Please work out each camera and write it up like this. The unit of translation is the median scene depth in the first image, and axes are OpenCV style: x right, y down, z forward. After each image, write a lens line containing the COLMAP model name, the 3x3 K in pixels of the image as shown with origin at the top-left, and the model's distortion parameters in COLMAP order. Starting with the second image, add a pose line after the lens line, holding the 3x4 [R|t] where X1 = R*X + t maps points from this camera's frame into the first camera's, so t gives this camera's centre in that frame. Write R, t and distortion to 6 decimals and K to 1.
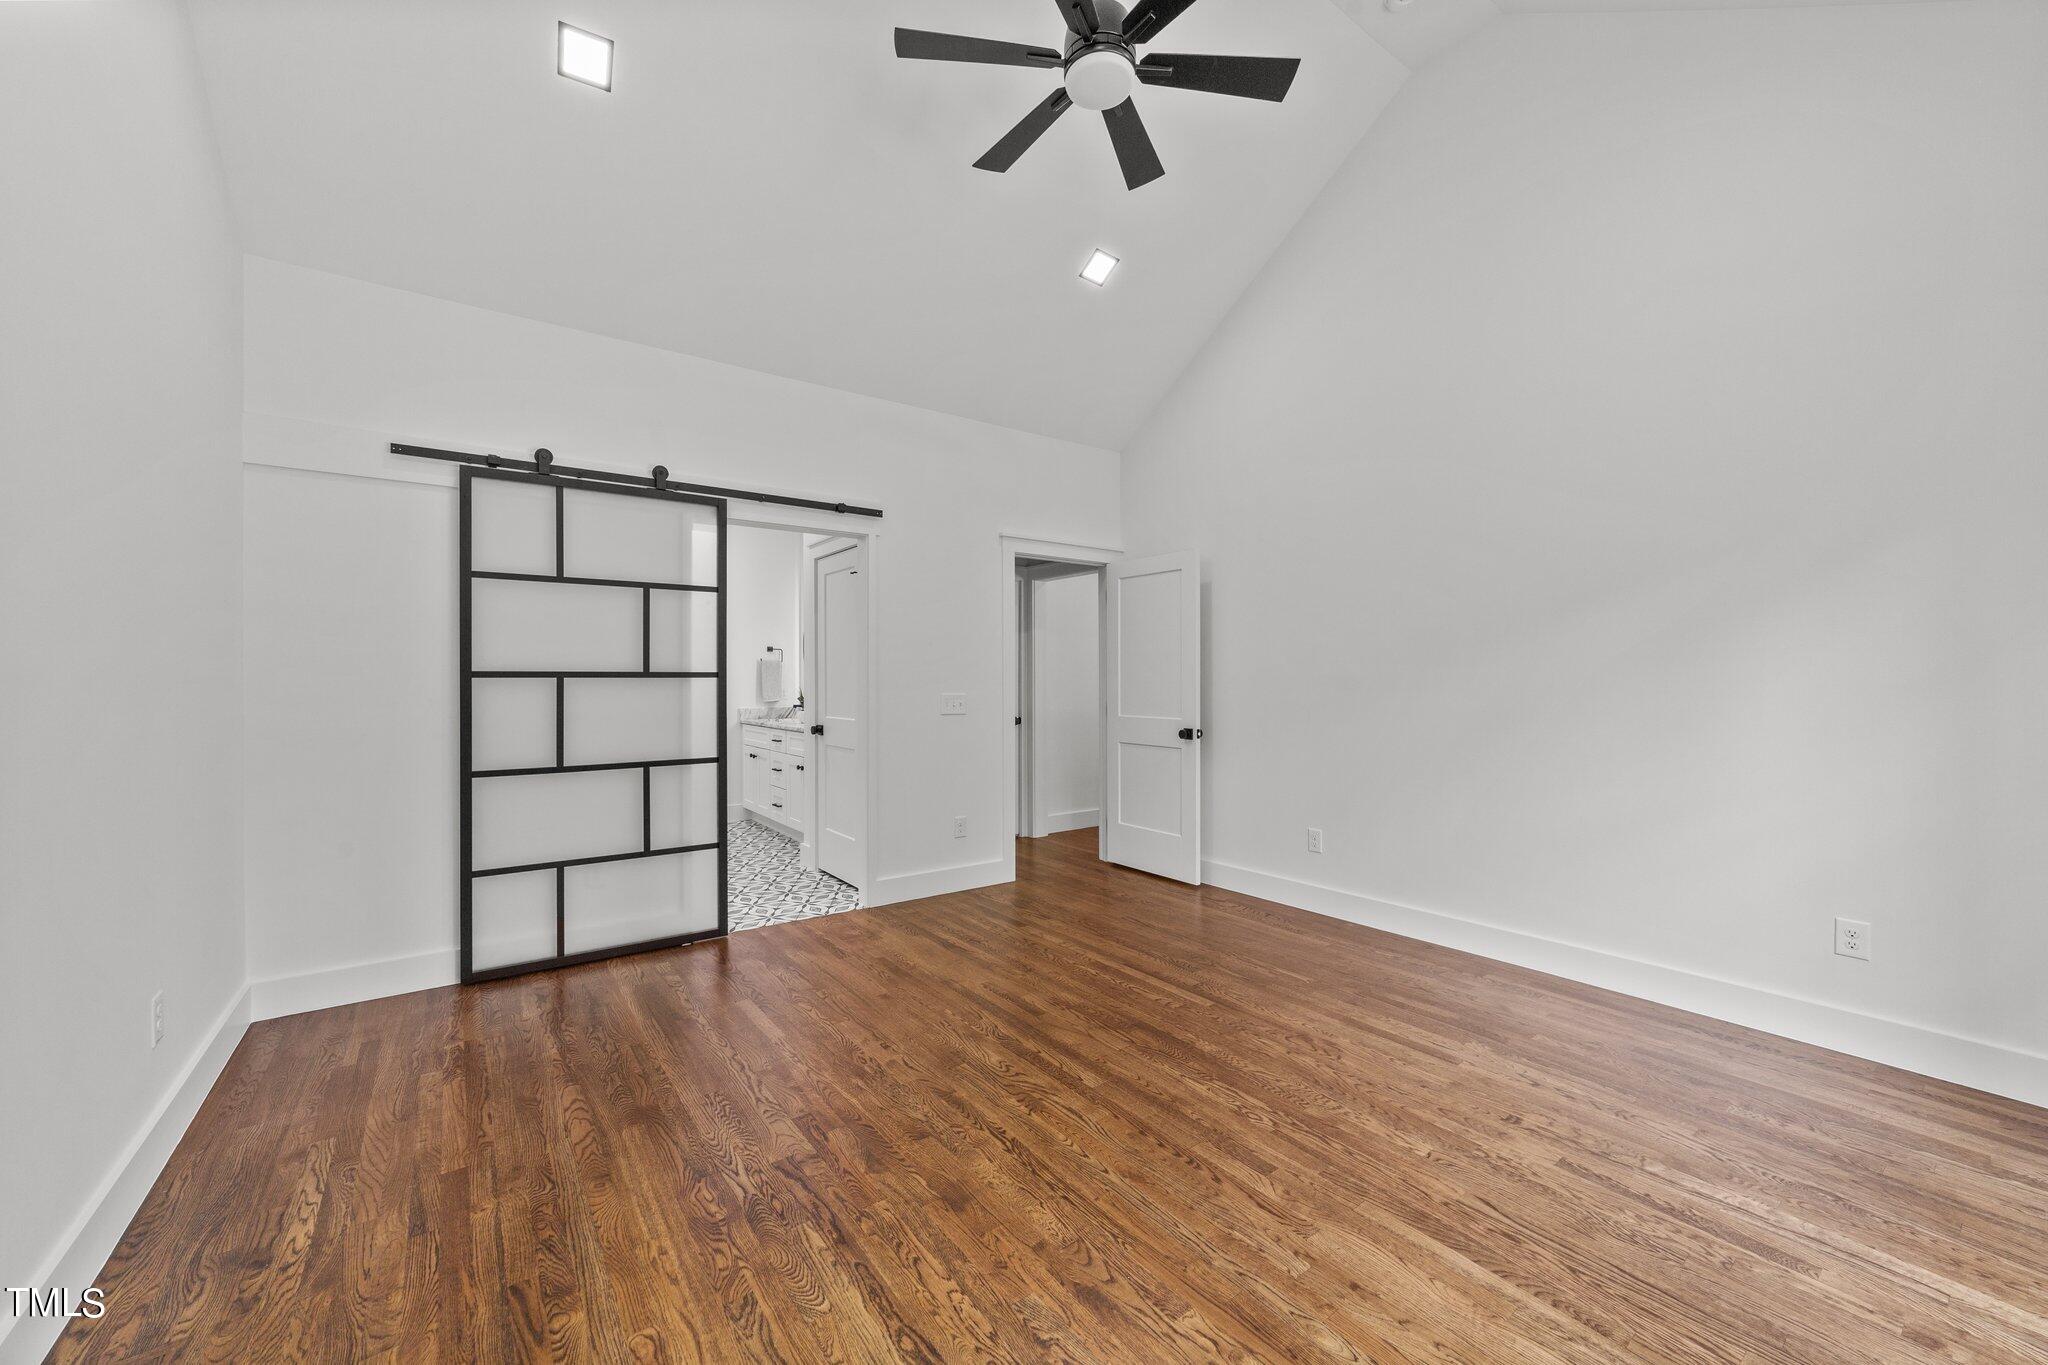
lens RADIAL K [[787.6, 0, 1024.0], [0, 787.6, 681.1], [0, 0, 1]] dist [-0.003273, 0.004543]
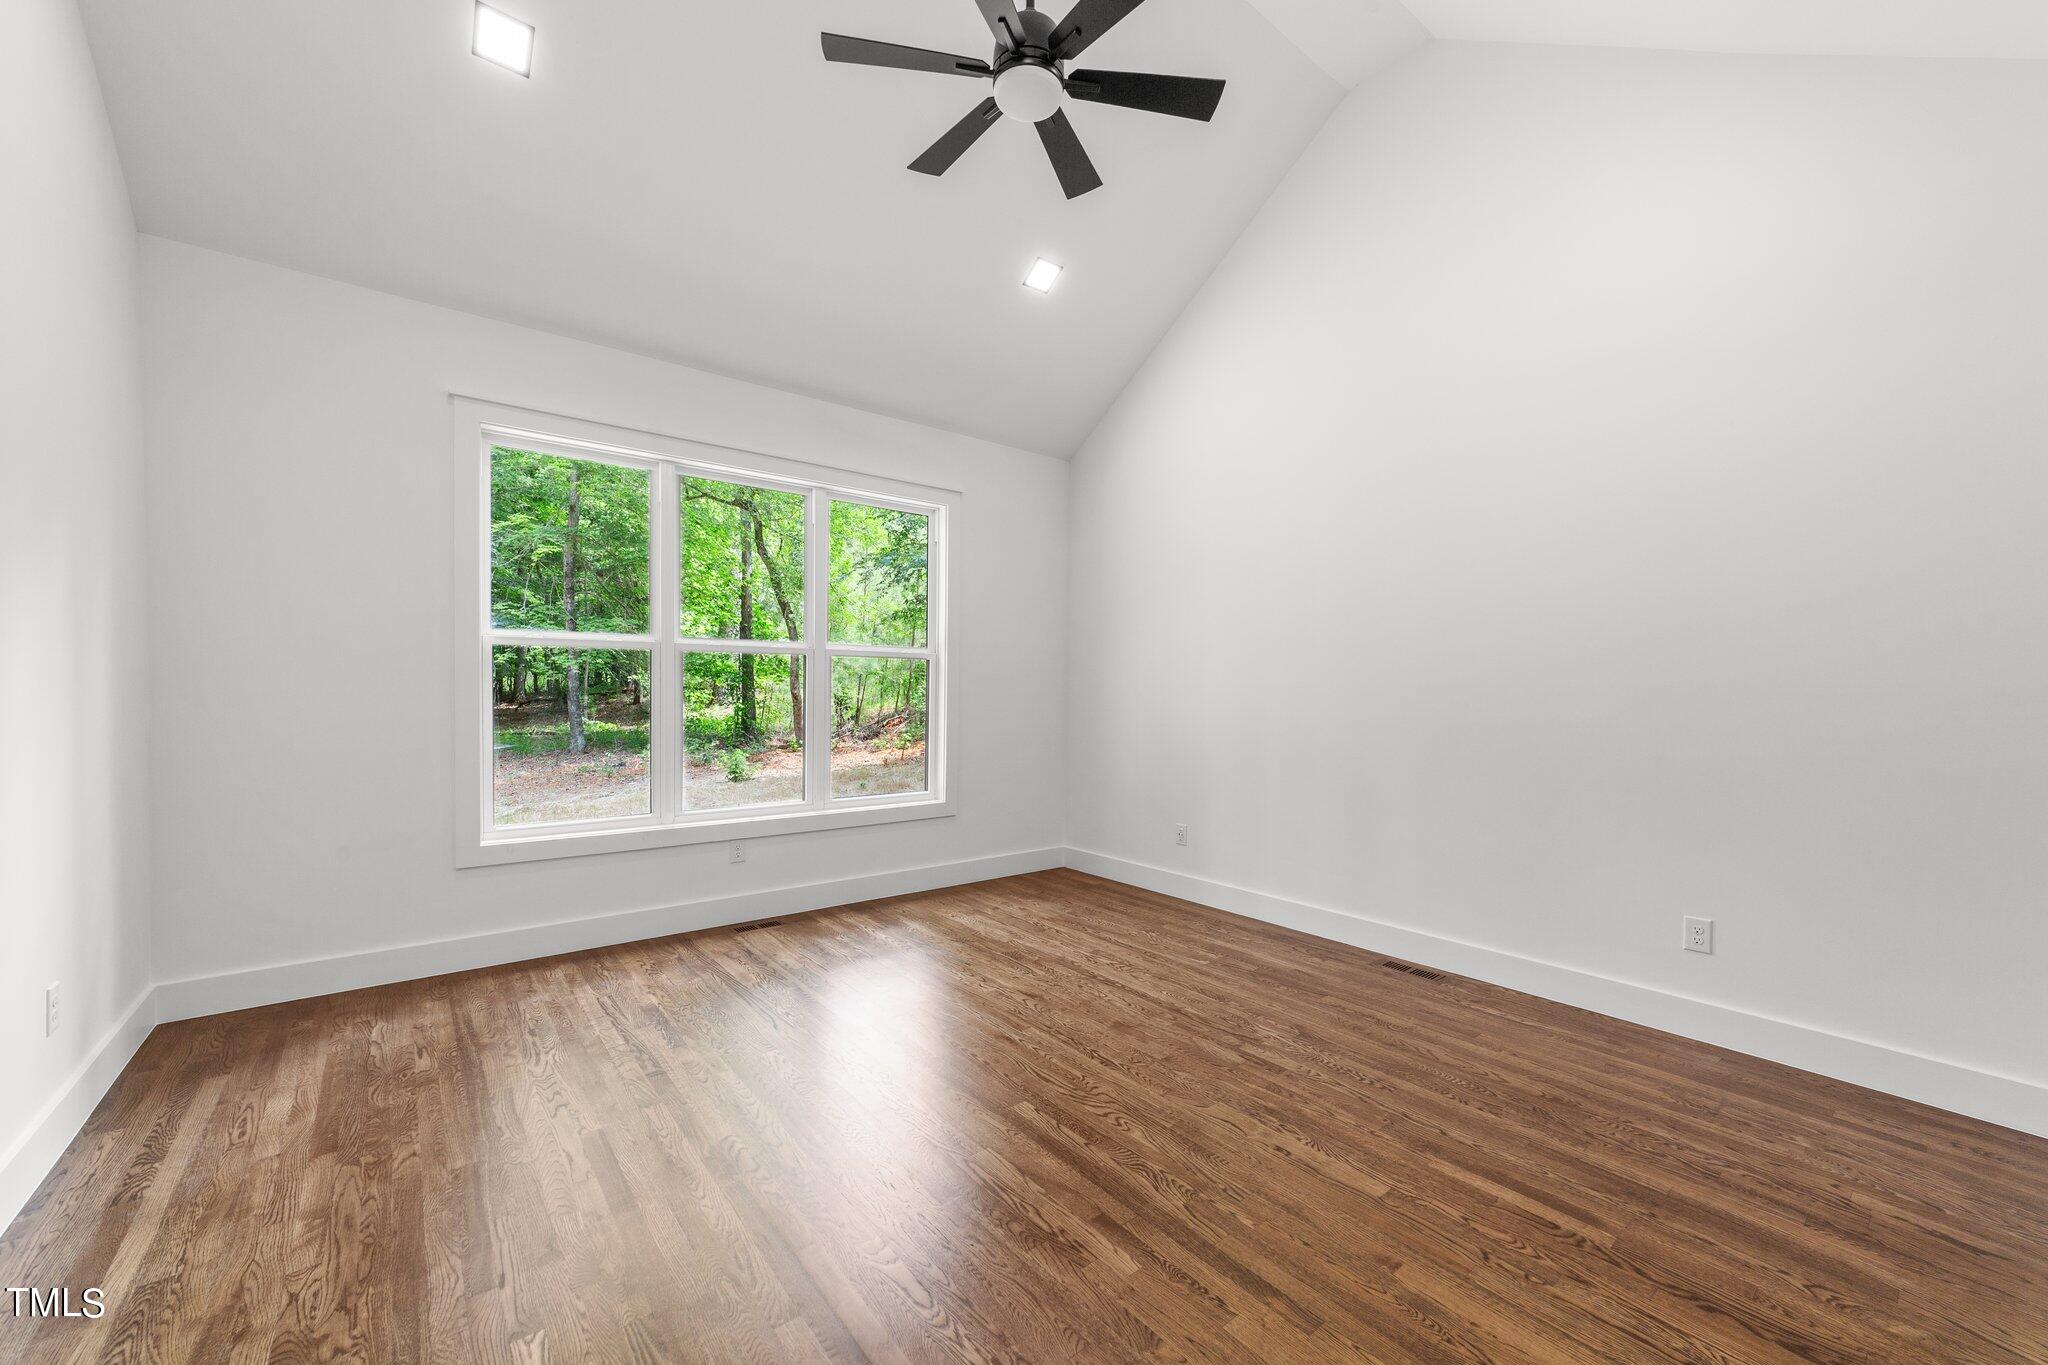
lens RADIAL K [[787.6, 0, 1024.6], [0, 787.6, 687.0], [0, 0, 1]] dist [-0.003273, 0.004543]
pose [[-0.999232, -0.008629, -0.038224, 0.128779], [-0.008641, 0.999963, 0.000156, -0.002243], [0.038221, 0.000486, -0.999269, 1.965142]]
